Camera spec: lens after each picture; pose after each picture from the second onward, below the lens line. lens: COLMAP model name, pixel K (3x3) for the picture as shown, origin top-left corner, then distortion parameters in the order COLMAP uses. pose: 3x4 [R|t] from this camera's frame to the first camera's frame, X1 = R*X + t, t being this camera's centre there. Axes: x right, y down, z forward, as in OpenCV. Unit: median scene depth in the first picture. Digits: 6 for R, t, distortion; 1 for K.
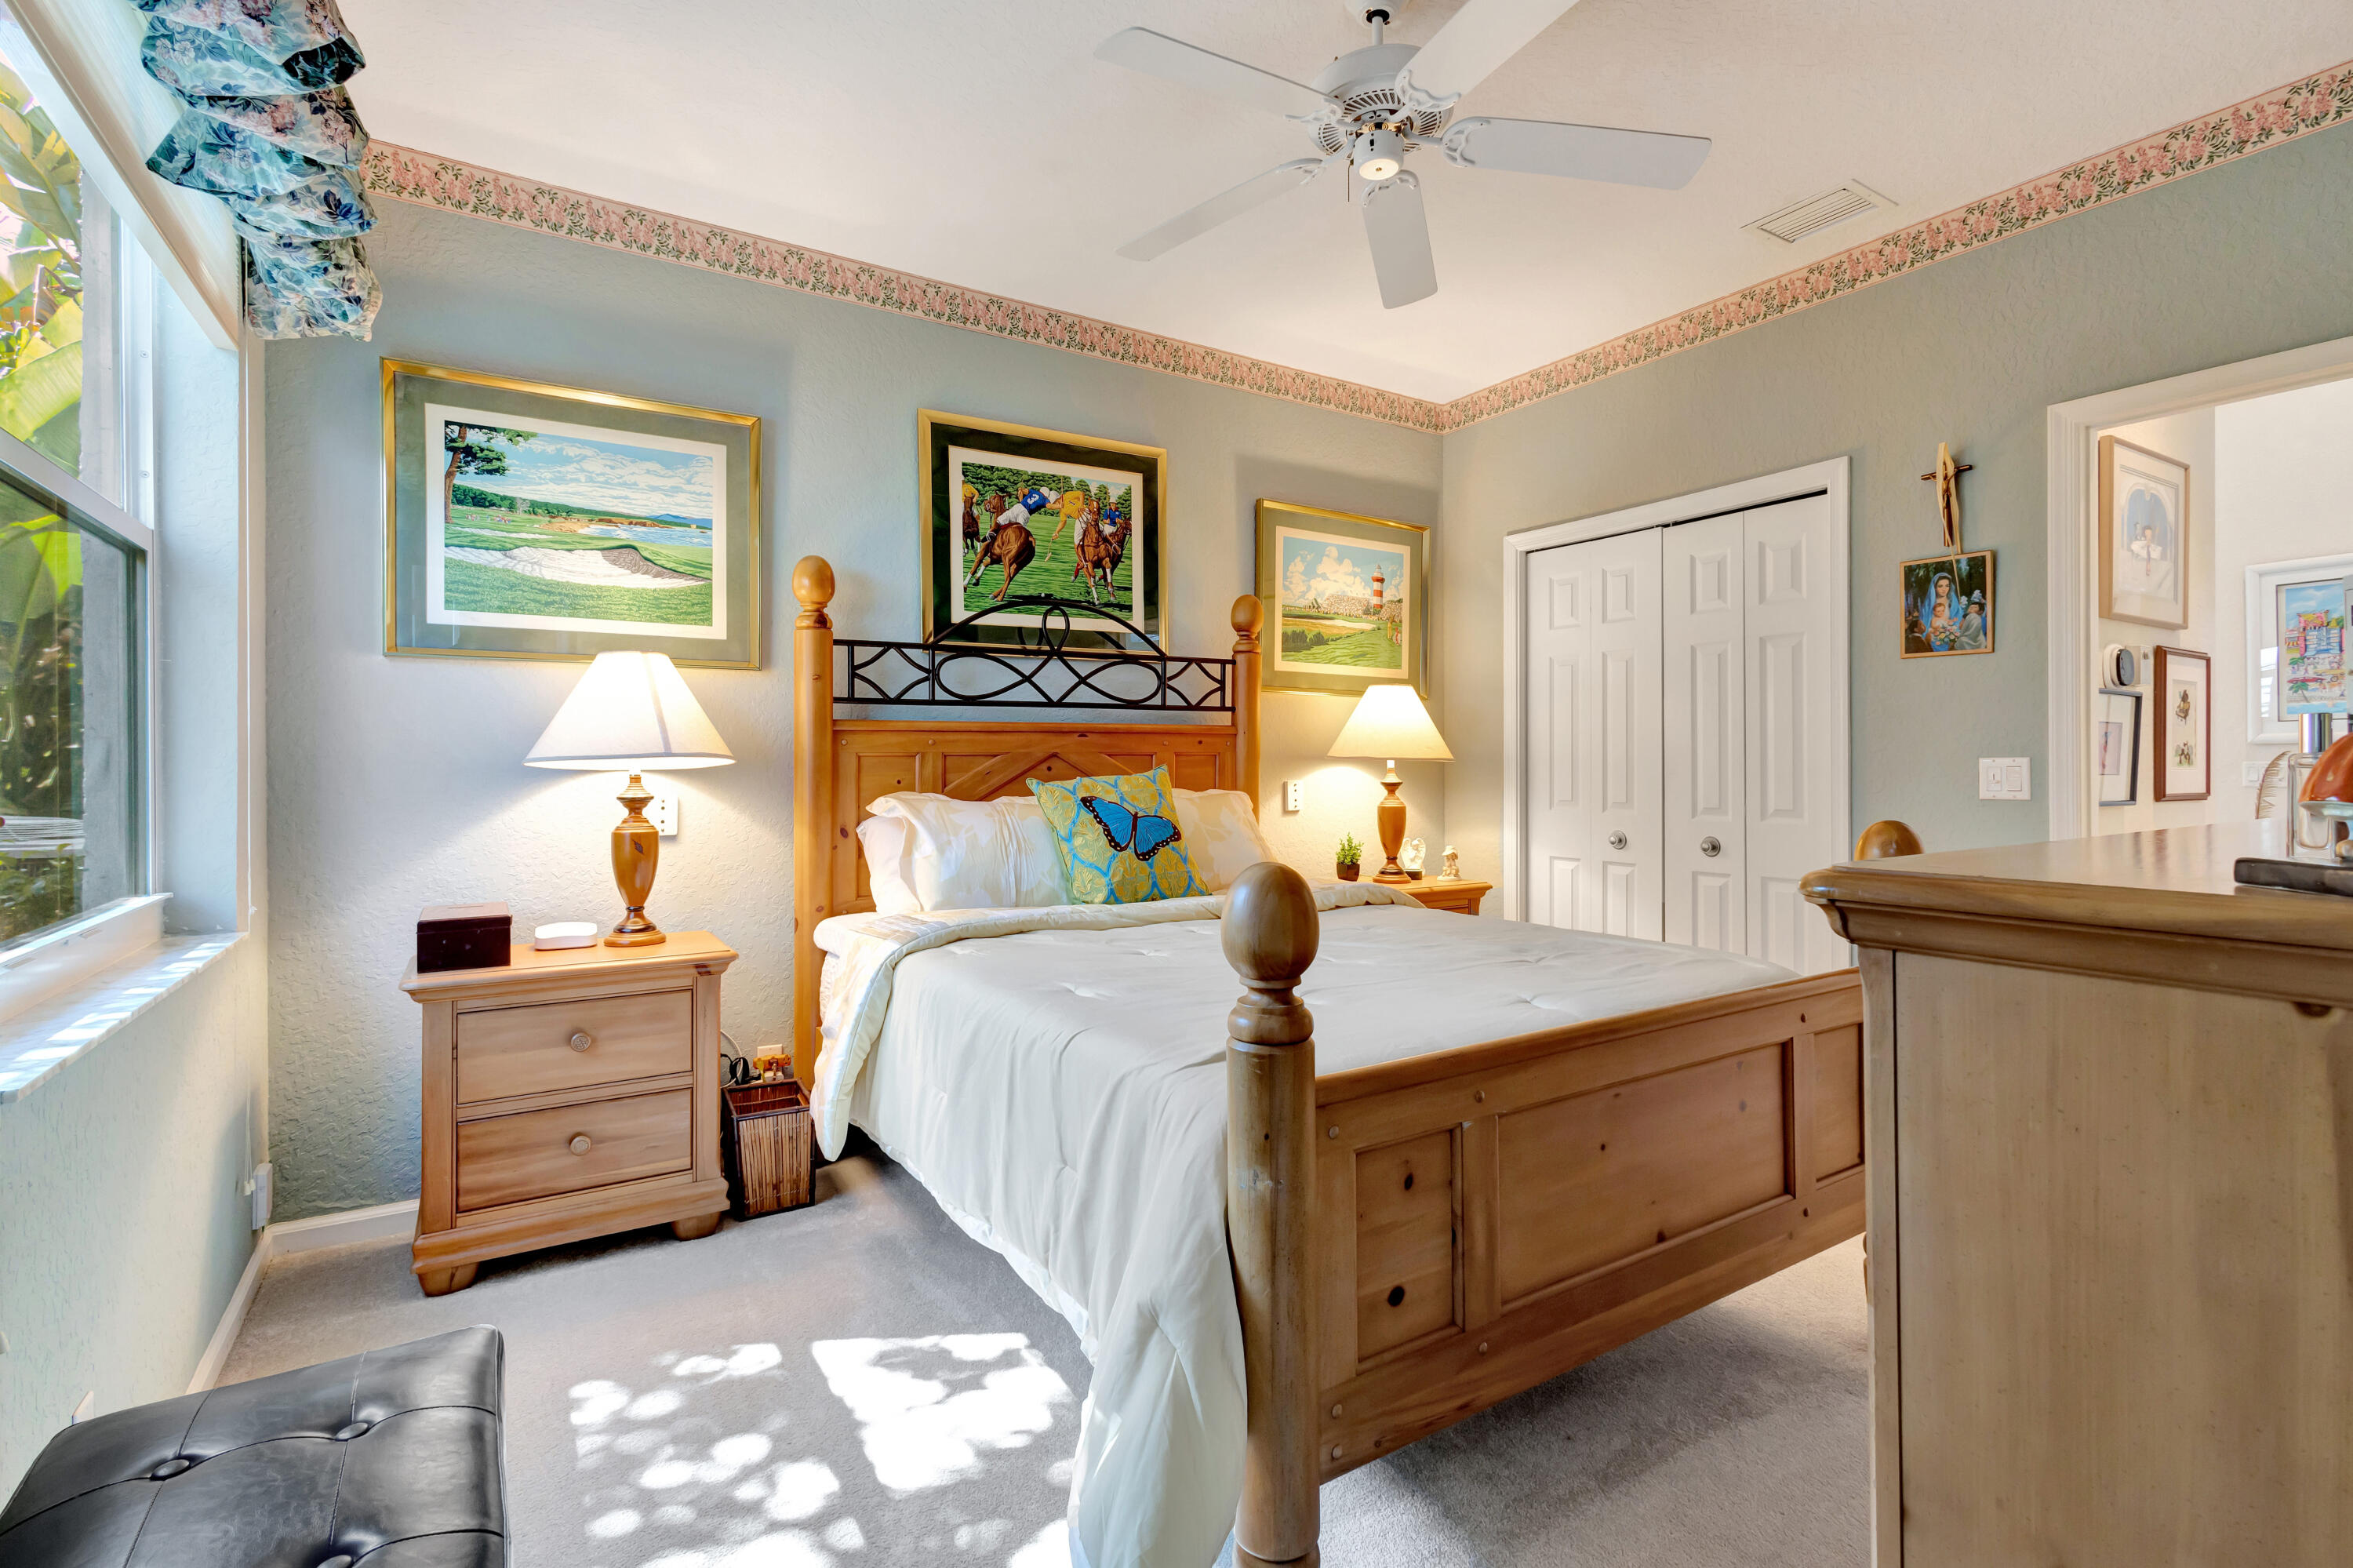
lens RADIAL K [[1082.6, 0, 1171.8], [0, 1082.6, 765.1], [0, 0, 1]] dist [0.009731, -0.003553]
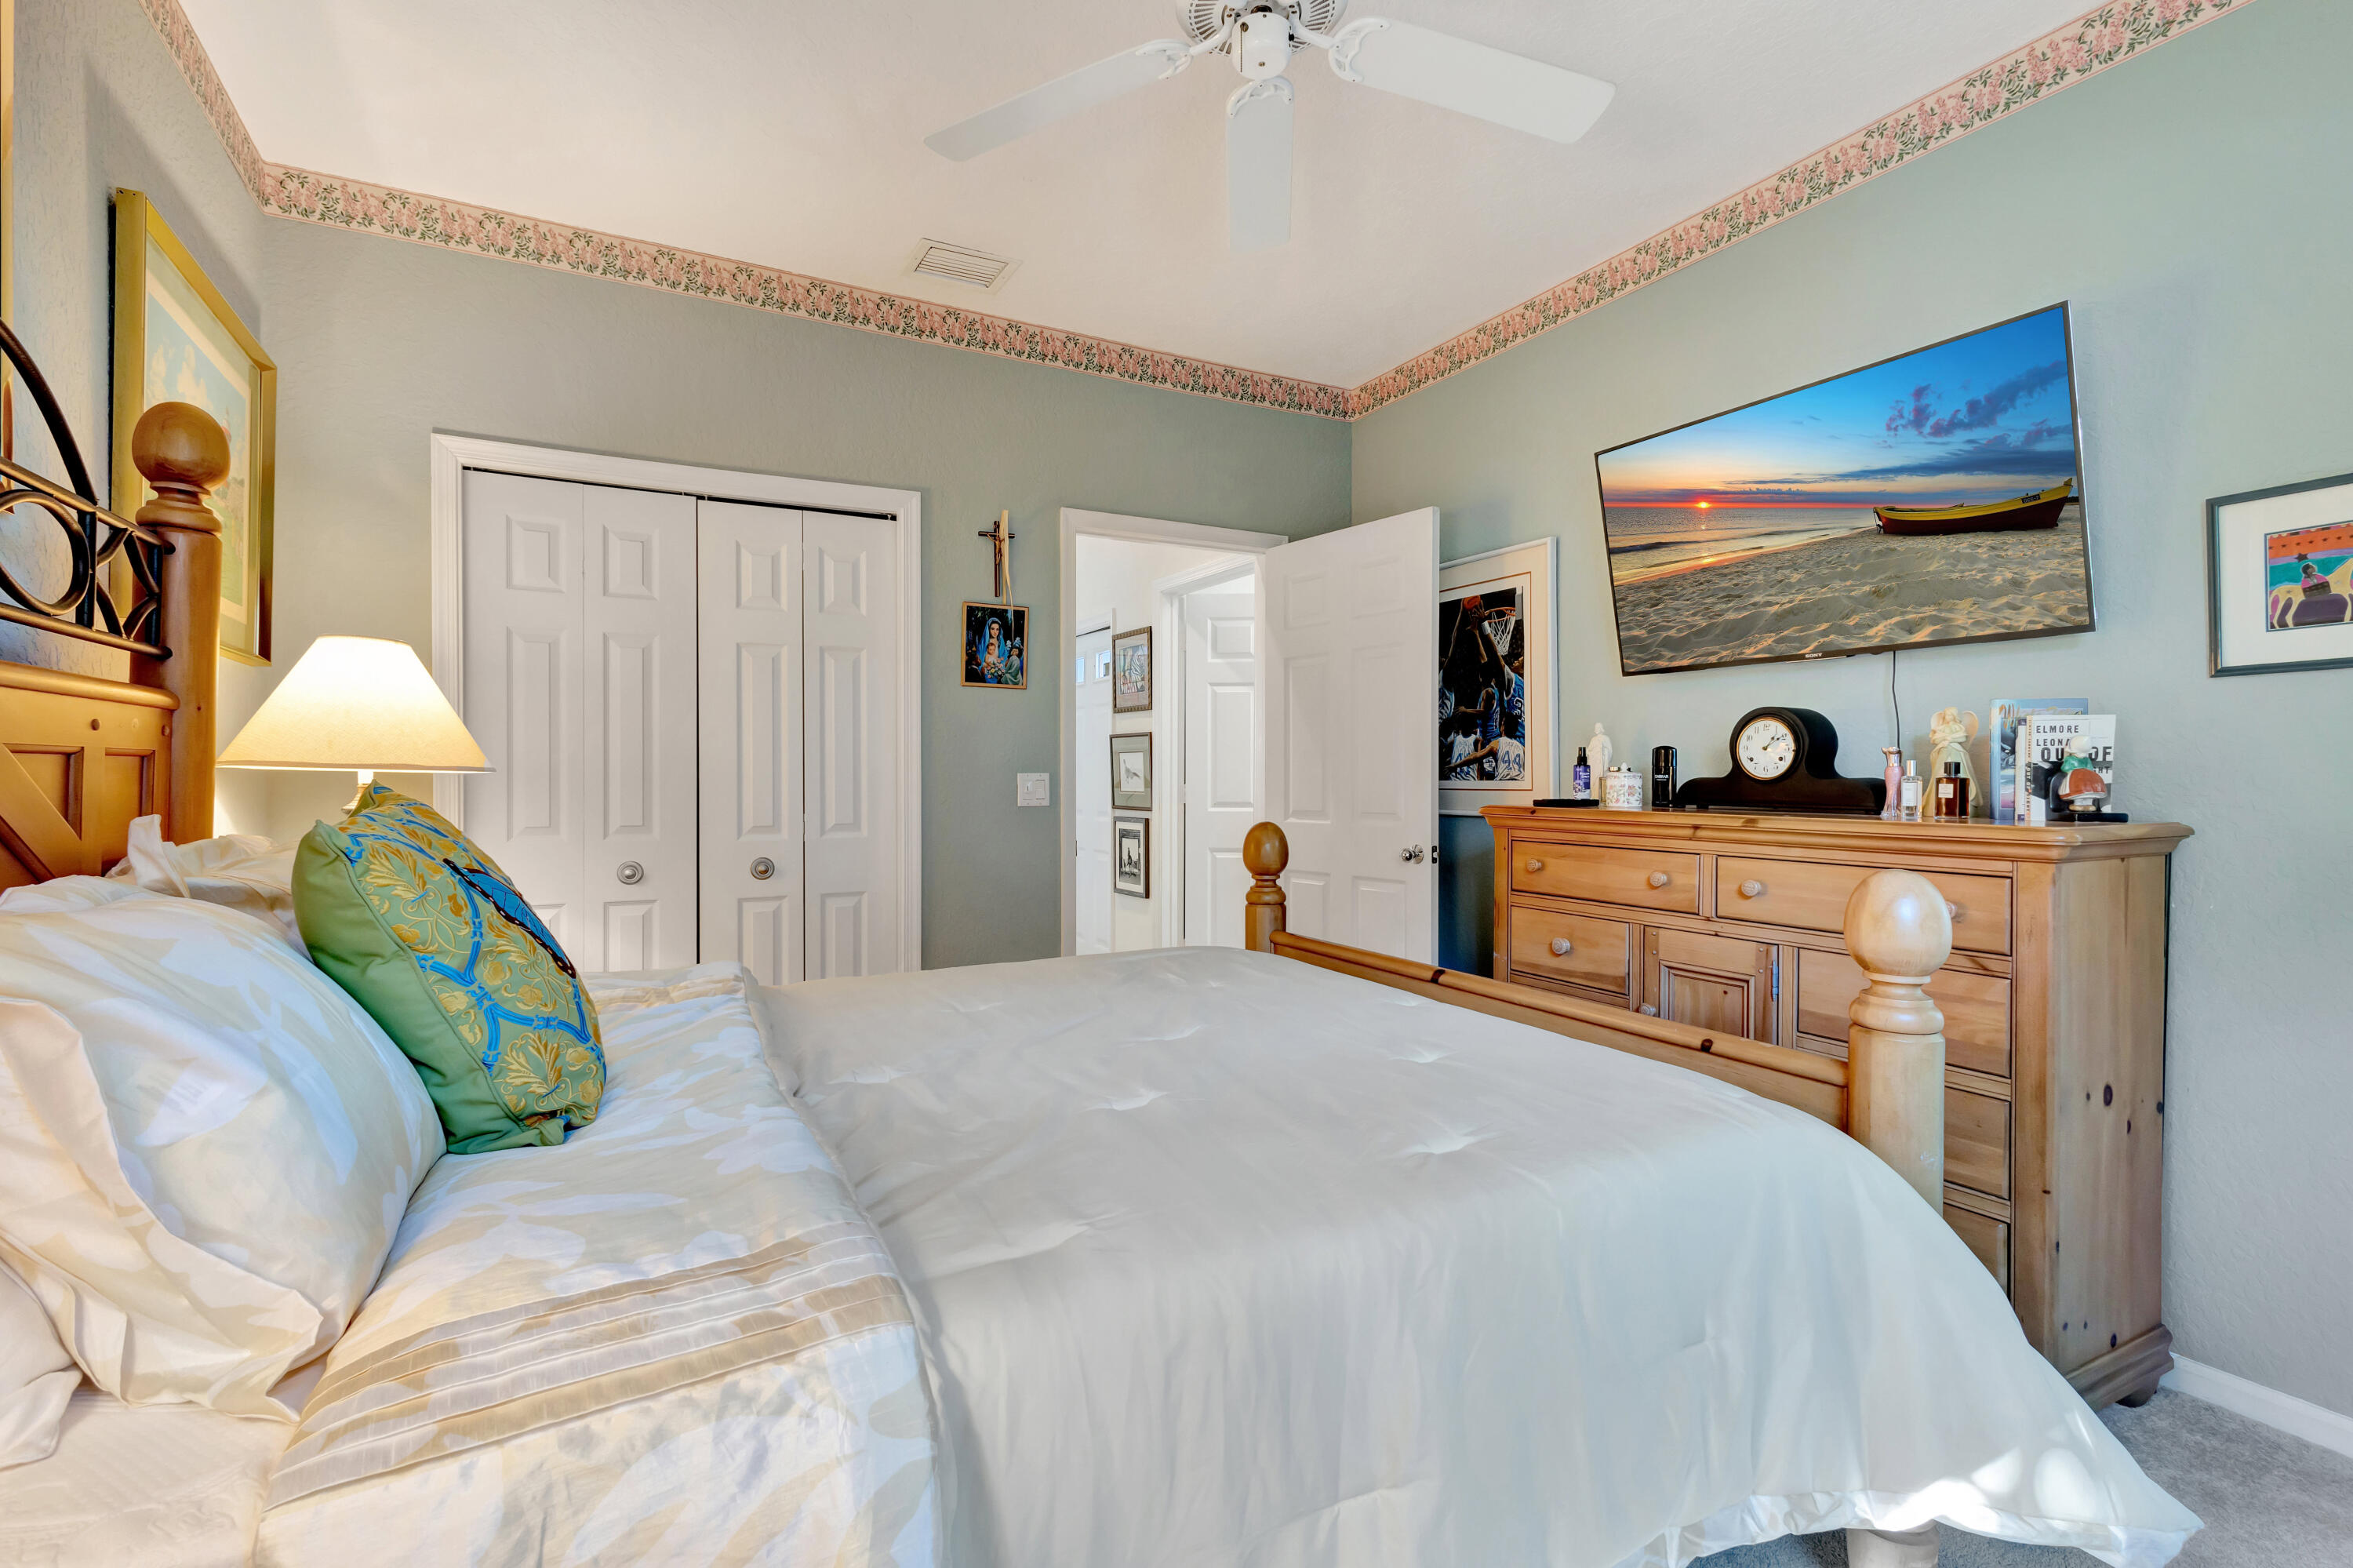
lens RADIAL K [[1082.6, 0, 1171.3], [0, 1082.6, 780.3], [0, 0, 1]] dist [0.009731, -0.003553]
pose [[0.071878, -0.002140, 0.997411, -0.454075], [-0.000971, 0.999997, 0.002216, -0.001325], [-0.997413, -0.001128, 0.071876, 0.707521]]
